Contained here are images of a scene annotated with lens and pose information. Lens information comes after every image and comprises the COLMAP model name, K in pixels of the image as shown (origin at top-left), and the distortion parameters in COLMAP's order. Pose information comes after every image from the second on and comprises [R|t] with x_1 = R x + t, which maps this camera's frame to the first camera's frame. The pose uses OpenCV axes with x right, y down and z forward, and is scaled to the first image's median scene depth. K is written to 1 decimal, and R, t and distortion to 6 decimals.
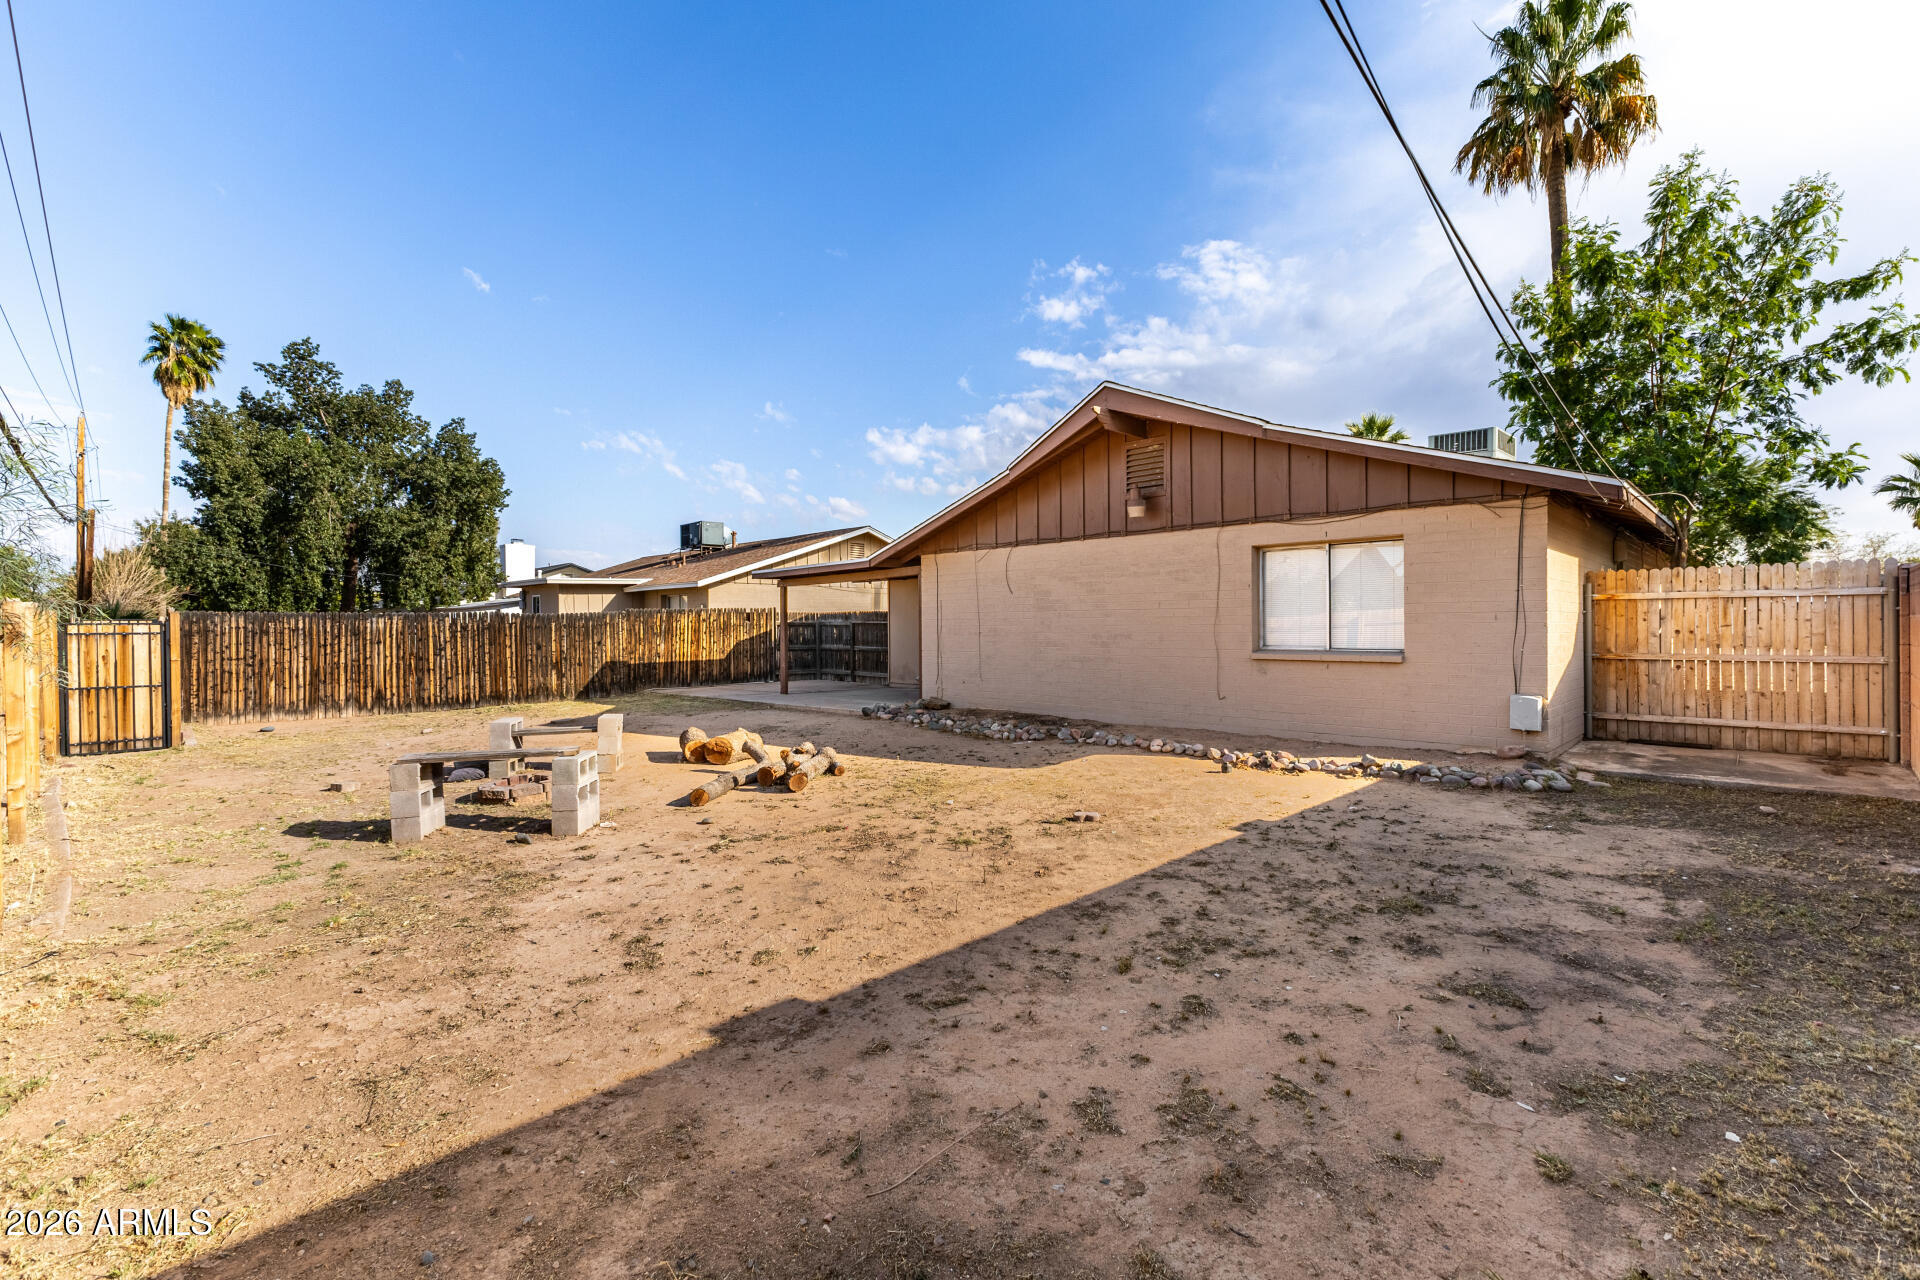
lens RADIAL K [[866.0, 0, 935.3], [0, 866.0, 620.6], [0, 0, 1]] dist [0.028262, 0.000139]
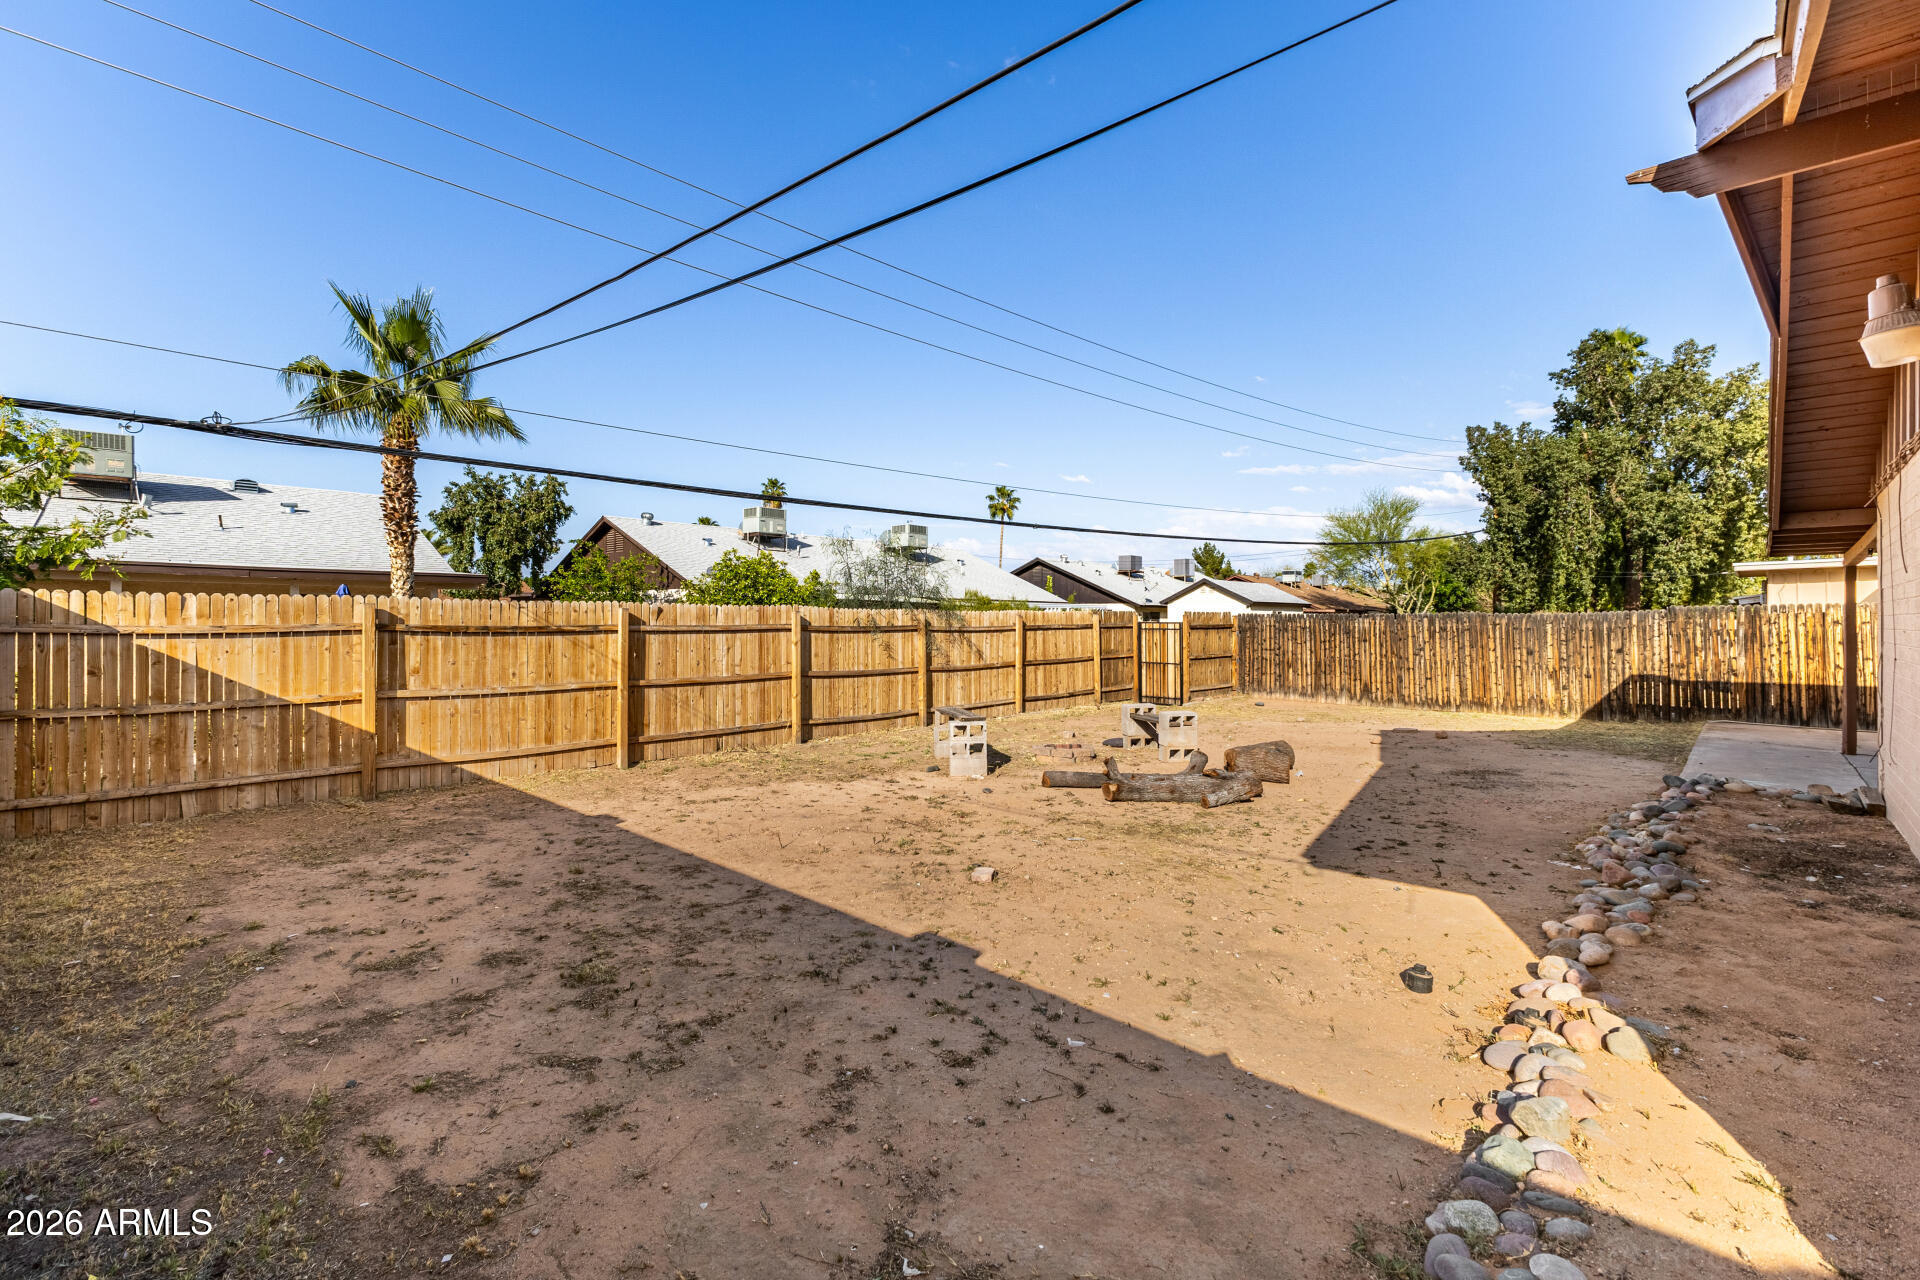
lens RADIAL K [[866.0, 0, 935.3], [0, 866.0, 620.6], [0, 0, 1]] dist [0.028262, 0.000139]
pose [[-0.025029, 0.006088, -0.999668, 1.328057], [0.003607, 0.999975, 0.006000, -0.025755], [0.999680, -0.003456, -0.025051, 1.305683]]
